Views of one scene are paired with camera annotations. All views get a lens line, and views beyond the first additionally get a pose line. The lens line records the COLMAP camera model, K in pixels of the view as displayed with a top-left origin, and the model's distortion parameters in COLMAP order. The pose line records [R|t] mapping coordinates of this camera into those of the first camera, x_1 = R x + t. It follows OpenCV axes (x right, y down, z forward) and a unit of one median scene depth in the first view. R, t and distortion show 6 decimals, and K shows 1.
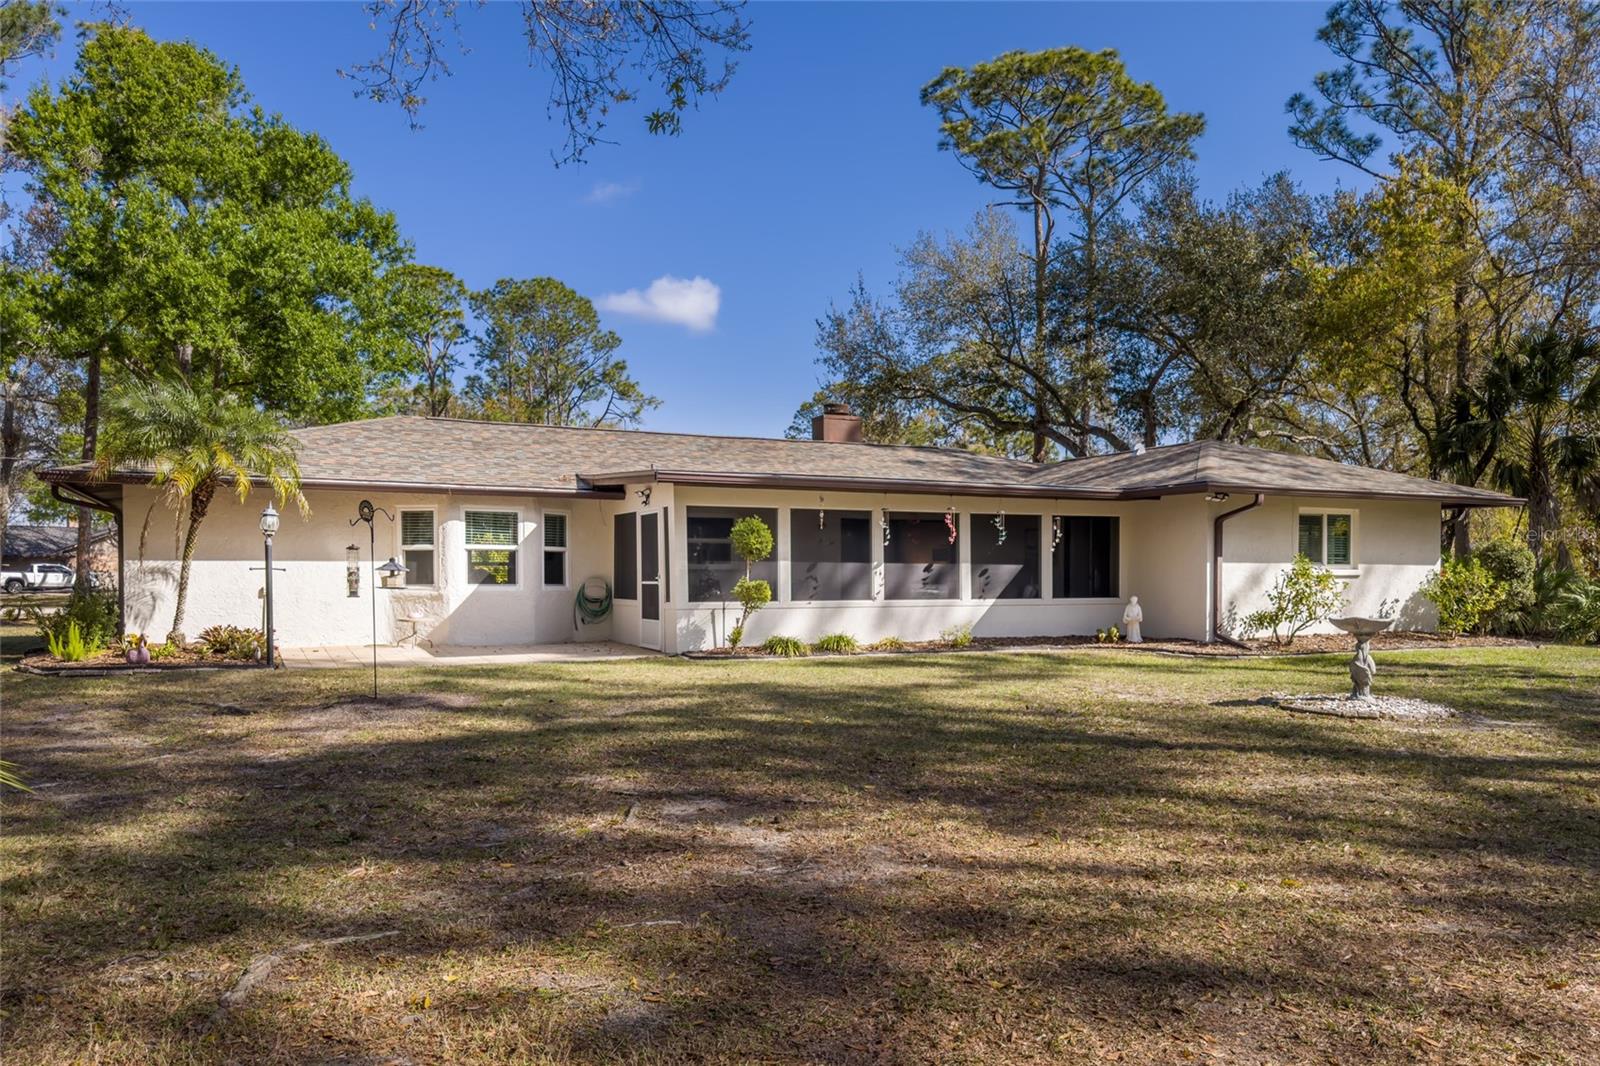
lens RADIAL K [[1048.7, 0, 797.0], [0, 1048.7, 537.2], [0, 0, 1]] dist [0.008652, -0.003143]
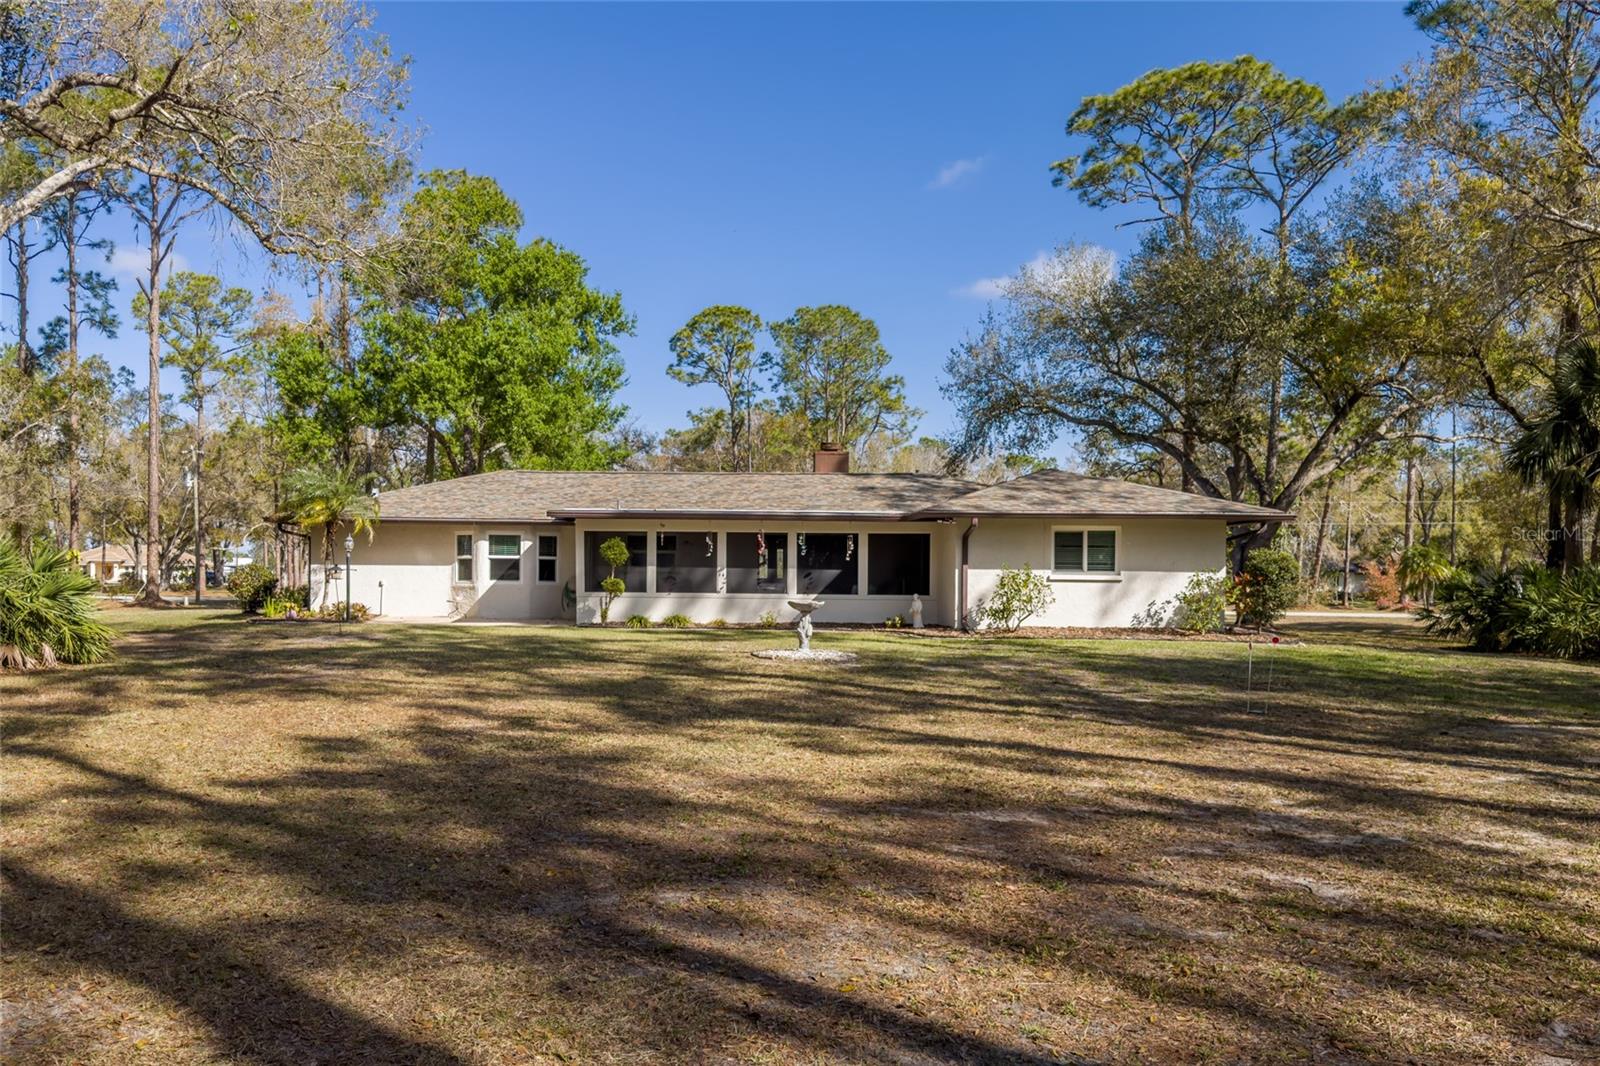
lens RADIAL K [[1116.0, 0, 786.3], [0, 1116.0, 543.6], [0, 0, 1]] dist [0.024714, -0.005030]
pose [[0.915616, -0.002989, -0.402044, 0.742202], [0.005842, 0.999966, 0.005869, -0.017329], [0.402012, -0.007722, 0.915602, -0.366028]]
